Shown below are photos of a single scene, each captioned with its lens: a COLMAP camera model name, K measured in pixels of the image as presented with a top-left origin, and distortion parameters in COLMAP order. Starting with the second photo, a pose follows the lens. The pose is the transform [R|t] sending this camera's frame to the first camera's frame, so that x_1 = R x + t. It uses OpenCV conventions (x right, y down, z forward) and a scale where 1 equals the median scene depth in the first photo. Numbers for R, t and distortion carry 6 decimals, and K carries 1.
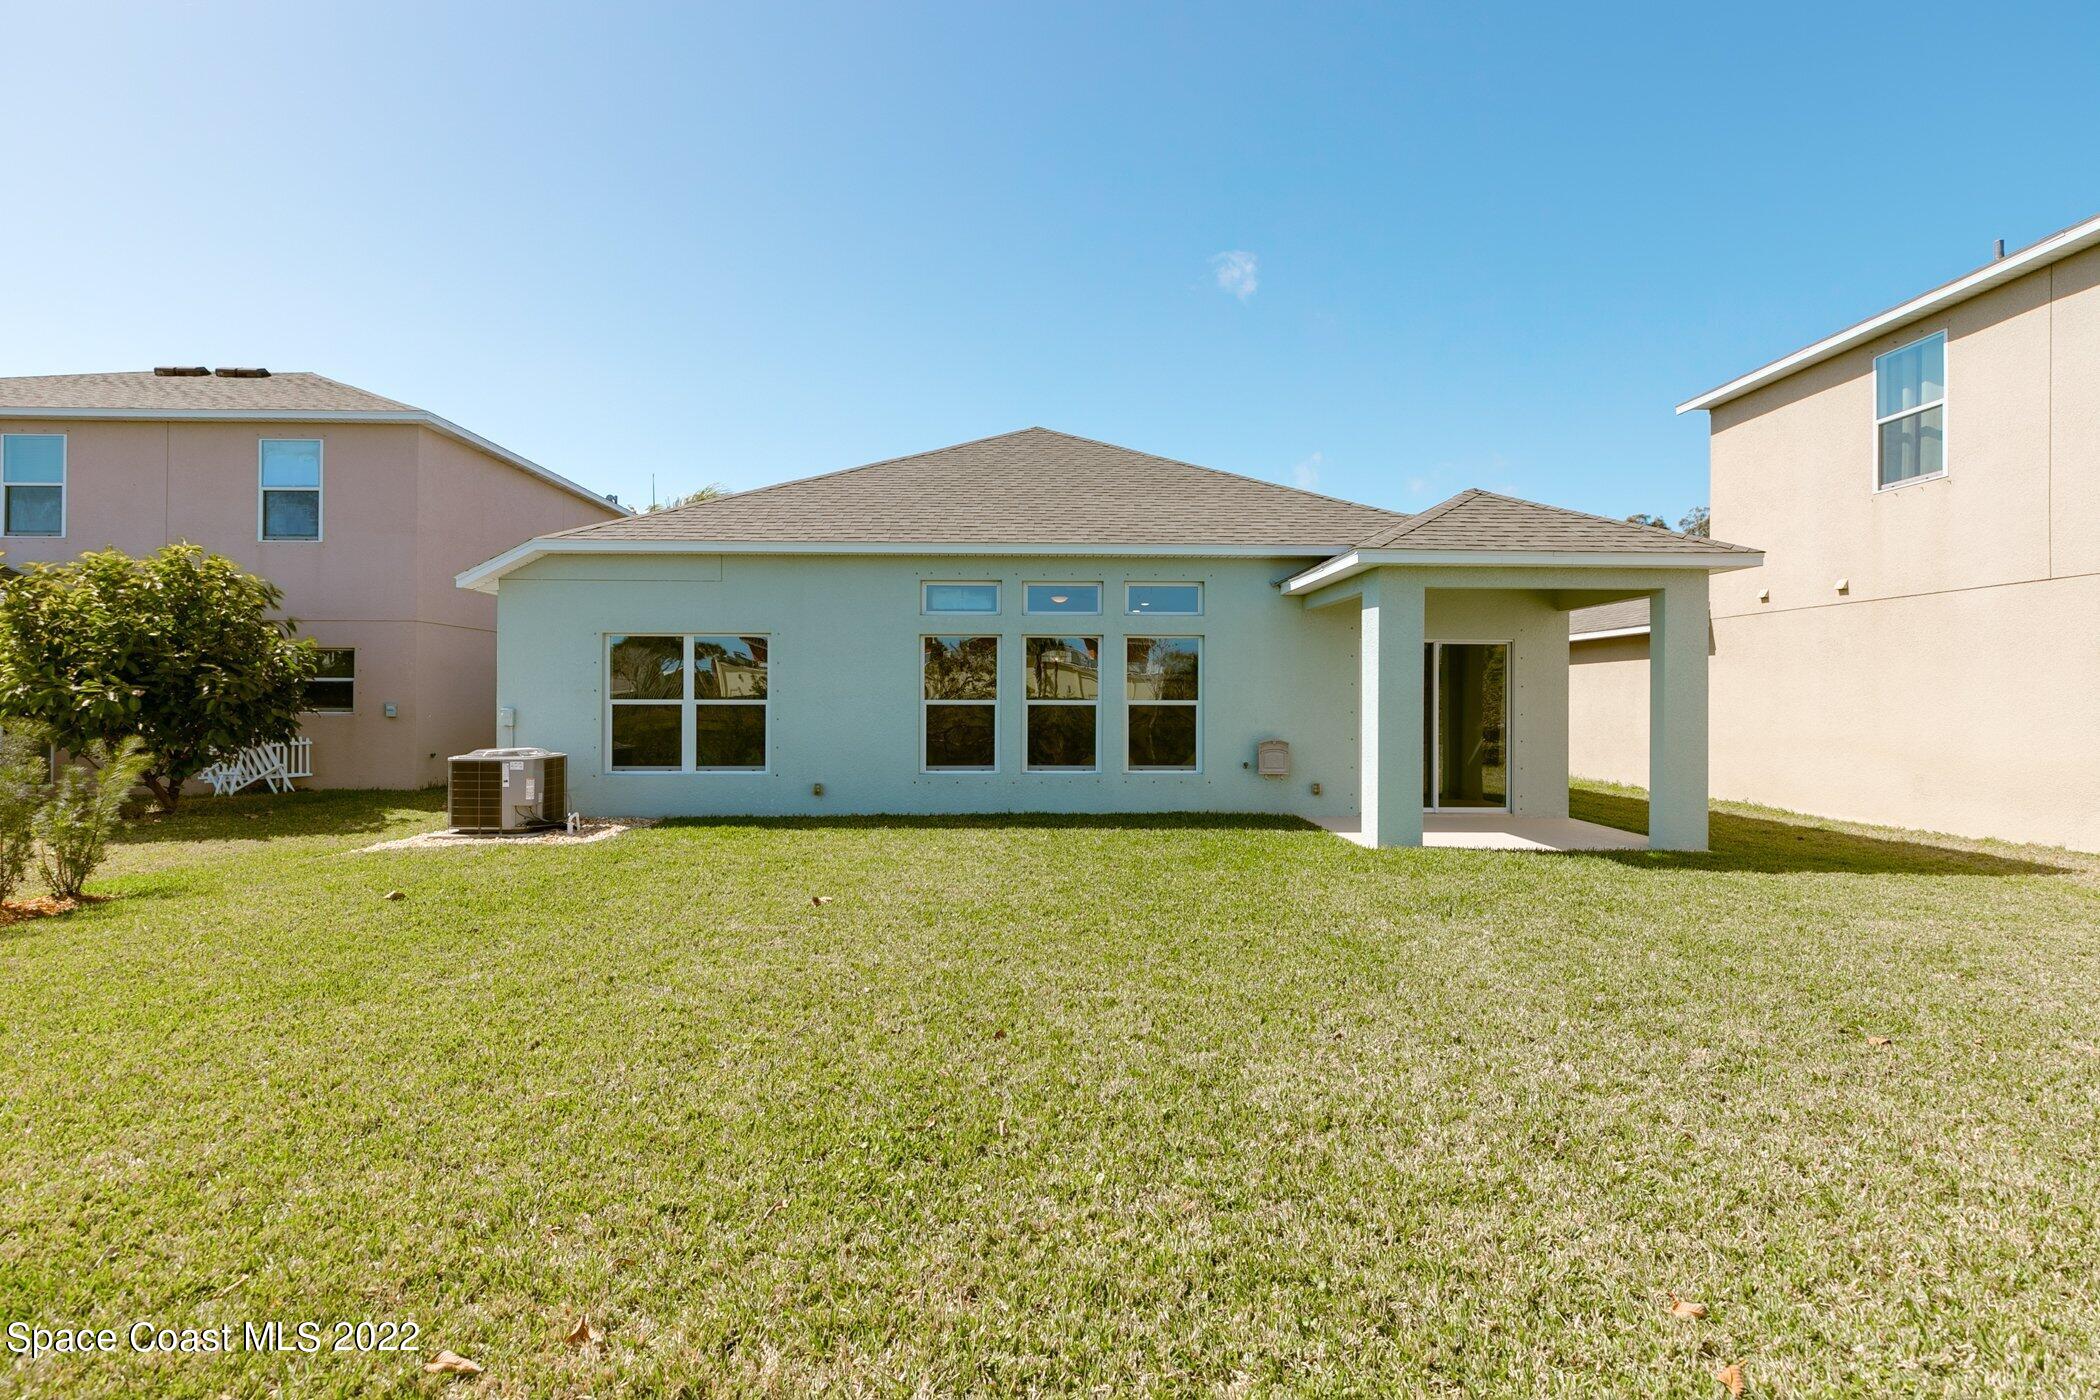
lens RADIAL K [[1012.5, 0, 1055.7], [0, 1012.5, 711.8], [0, 0, 1]] dist [-0.001894, 0.000499]
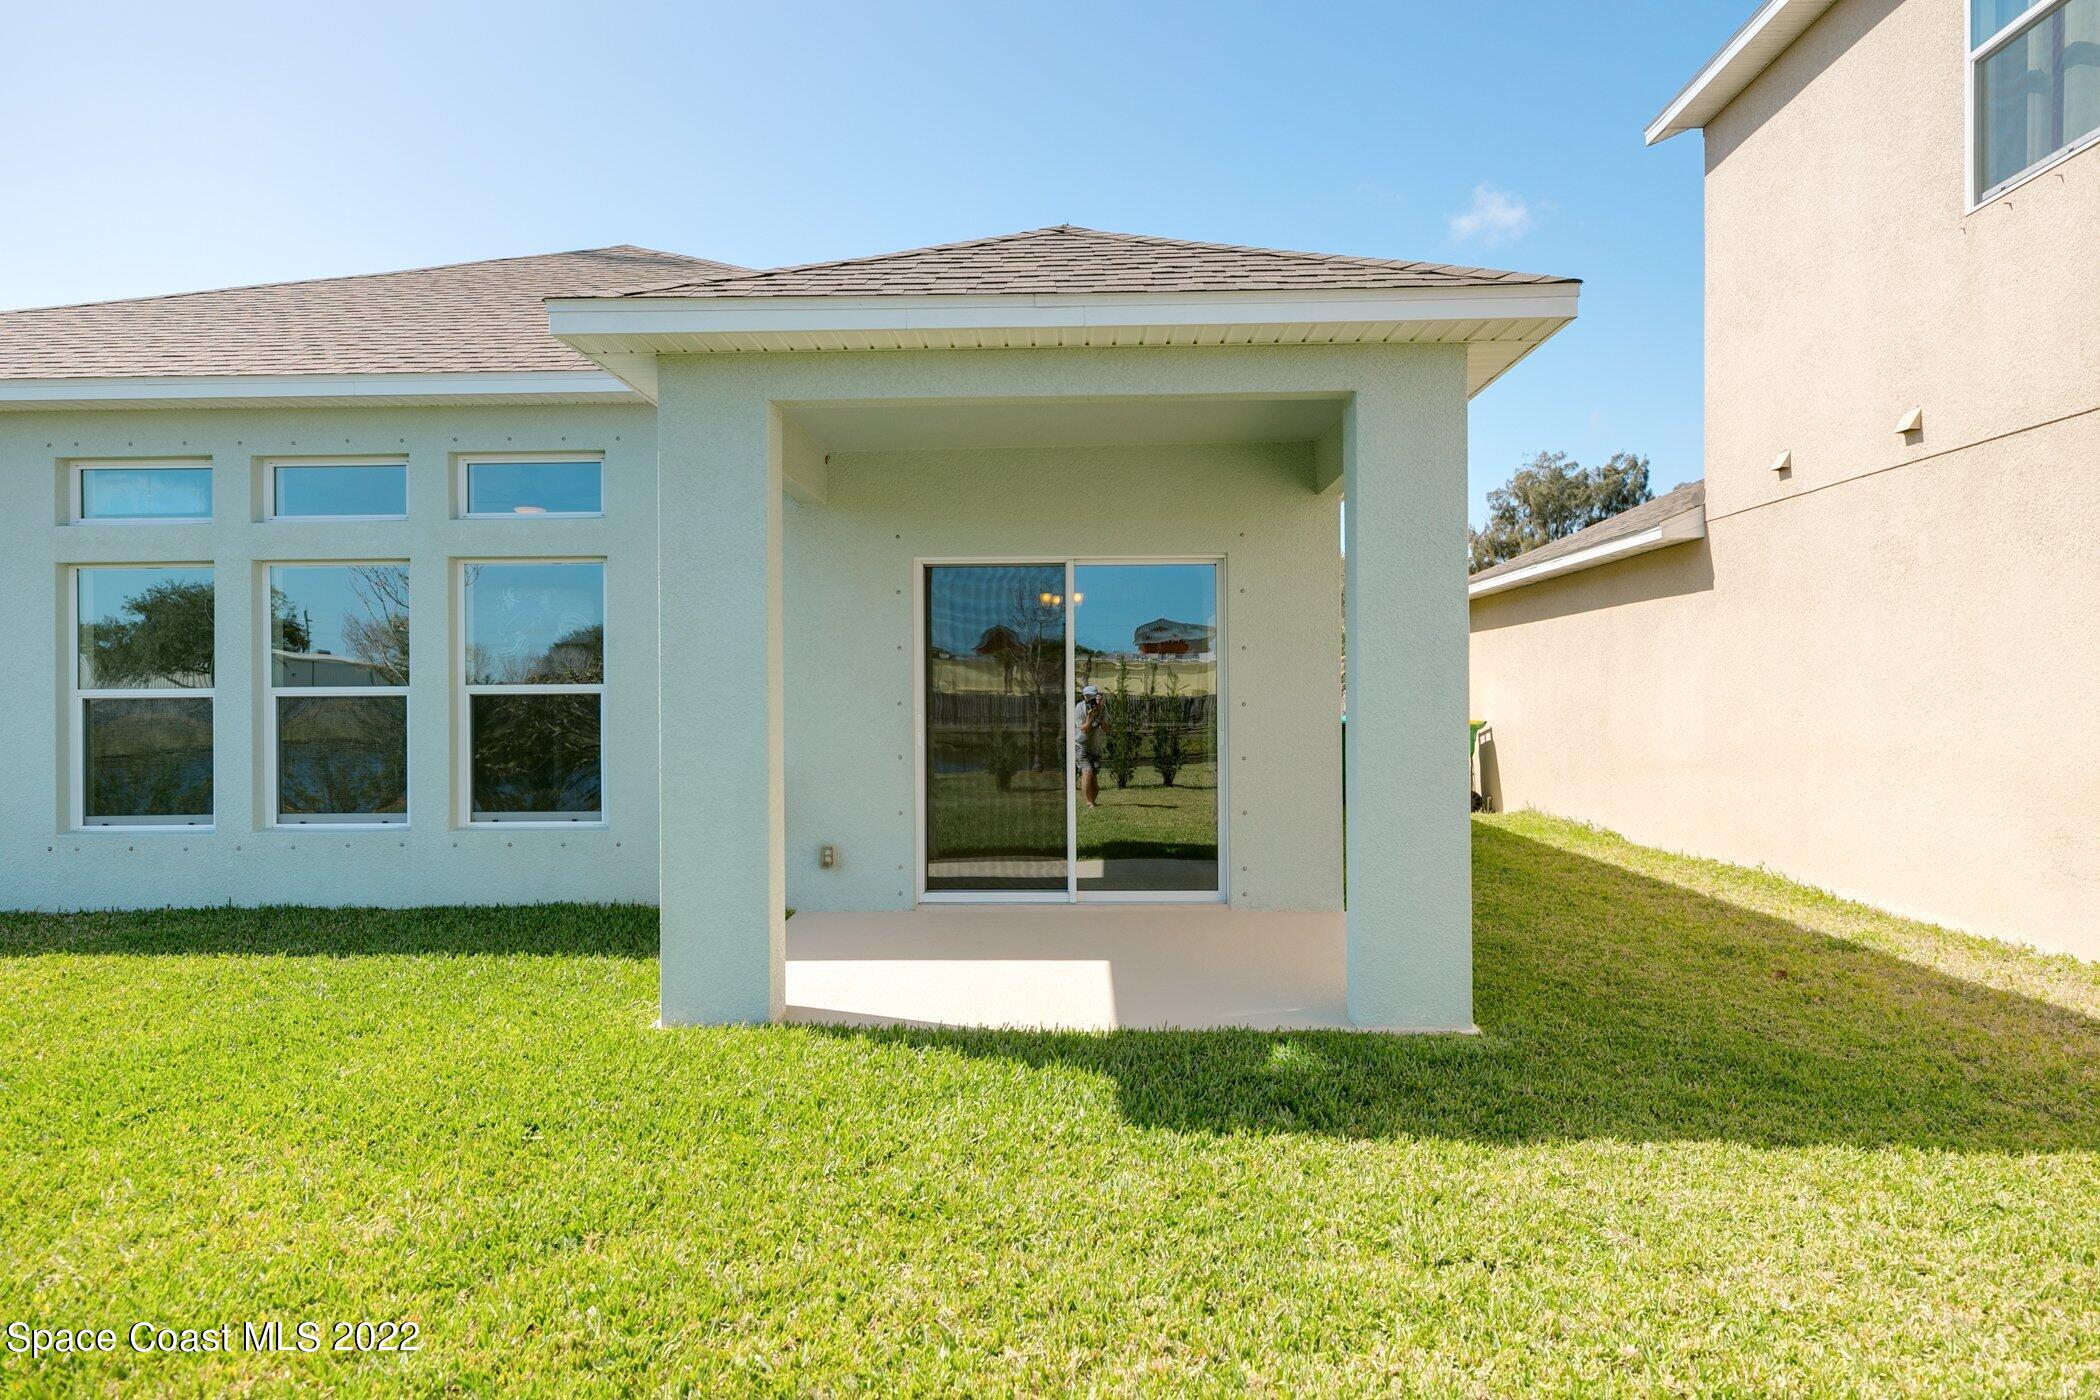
lens RADIAL K [[1246.3, 0, 1043.9], [0, 1246.3, 702.1], [0, 0, 1]] dist [0.004305, 0.004489]
pose [[0.998130, -0.011901, -0.059956, 0.402378], [0.011828, 0.999929, -0.001573, 0.001338], [0.059970, 0.000861, 0.998200, 0.389133]]
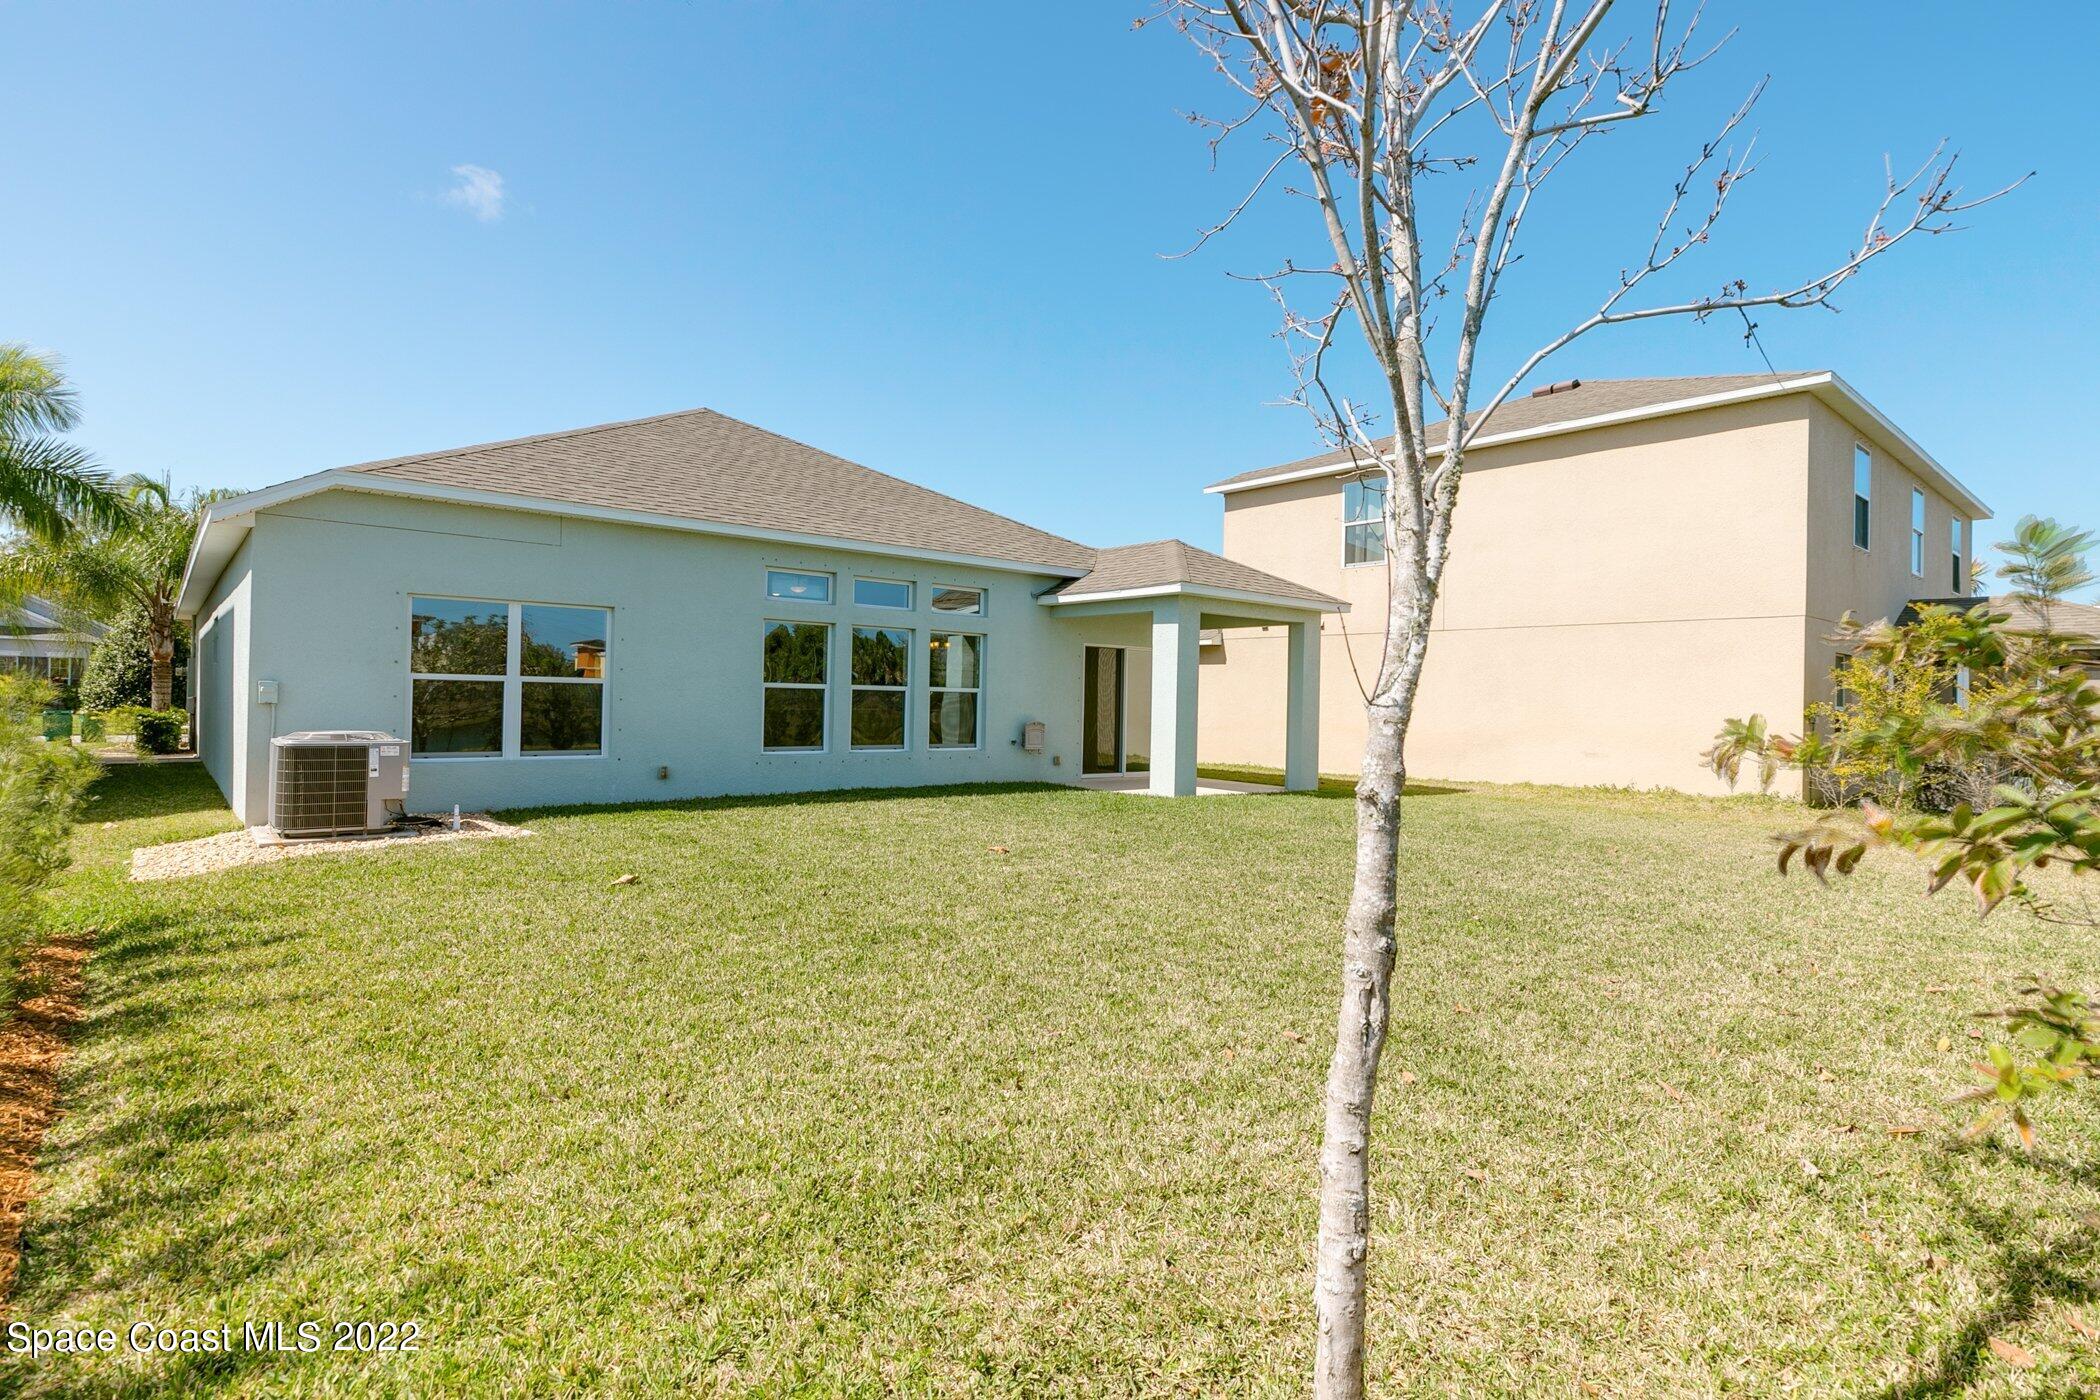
lens RADIAL K [[1054.7, 0, 1040.5], [0, 1054.7, 692.0], [0, 0, 1]] dist [-0.000301, 0.000741]
pose [[0.773848, 0.018088, 0.633113, -0.589226], [-0.012446, 0.999833, -0.013352, 0.008684], [-0.633249, 0.002452, 0.773945, -0.004471]]
